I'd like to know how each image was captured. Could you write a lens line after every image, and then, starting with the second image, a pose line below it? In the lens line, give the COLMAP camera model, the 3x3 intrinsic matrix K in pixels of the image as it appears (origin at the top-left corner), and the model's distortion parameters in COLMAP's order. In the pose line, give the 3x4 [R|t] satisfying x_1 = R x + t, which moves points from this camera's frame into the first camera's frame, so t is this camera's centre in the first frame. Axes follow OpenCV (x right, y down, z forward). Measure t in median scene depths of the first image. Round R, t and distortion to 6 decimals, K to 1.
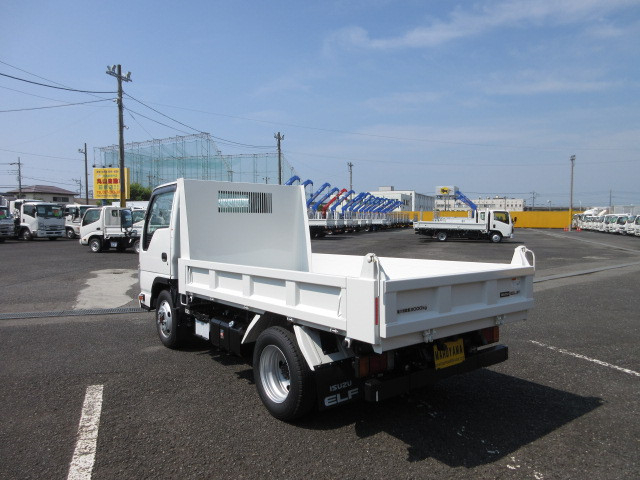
lens RADIAL K [[477.3, 0, 317.5], [0, 477.3, 240.9], [0, 0, 1]] dist [0.012460, 0.004865]
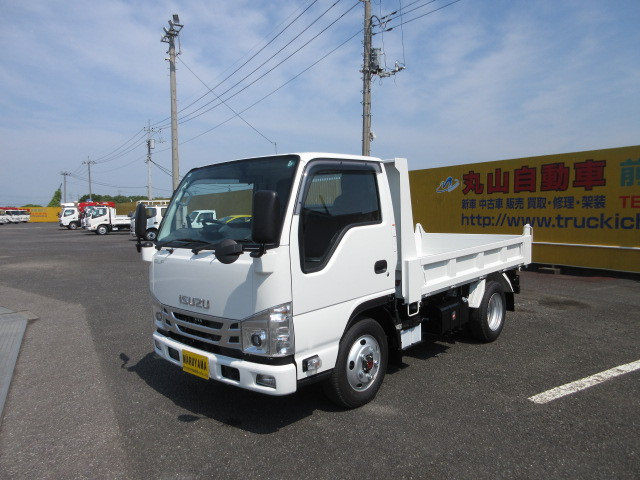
lens RADIAL K [[477.3, 0, 320.7], [0, 477.3, 241.1], [0, 0, 1]] dist [0.012460, 0.004865]
pose [[-0.186078, -0.064092, 0.980442, -0.943024], [0.055819, 0.995569, 0.075674, -0.057346], [-0.980948, 0.068809, -0.181676, 1.168963]]
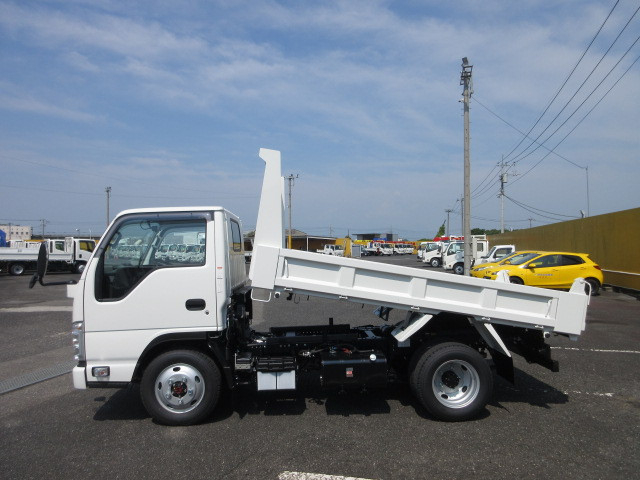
lens RADIAL K [[477.3, 0, 320.2], [0, 477.3, 240.3], [0, 0, 1]] dist [0.012460, 0.004865]
pose [[0.562624, 0.005103, 0.826697, -0.816962], [0.044783, 0.998325, -0.036640, -0.030882], [-0.825499, 0.057636, 0.561453, 0.386259]]
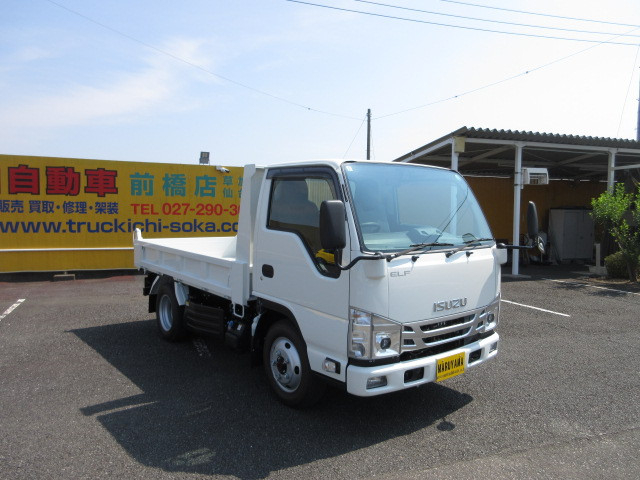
lens RADIAL K [[477.3, 0, 317.6], [0, 477.3, 239.6], [0, 0, 1]] dist [0.012460, 0.004865]
pose [[-0.999767, -0.011581, -0.018198, -0.130828], [-0.013289, 0.995225, 0.096703, -0.083011], [0.016991, 0.096922, -0.995147, 1.825660]]
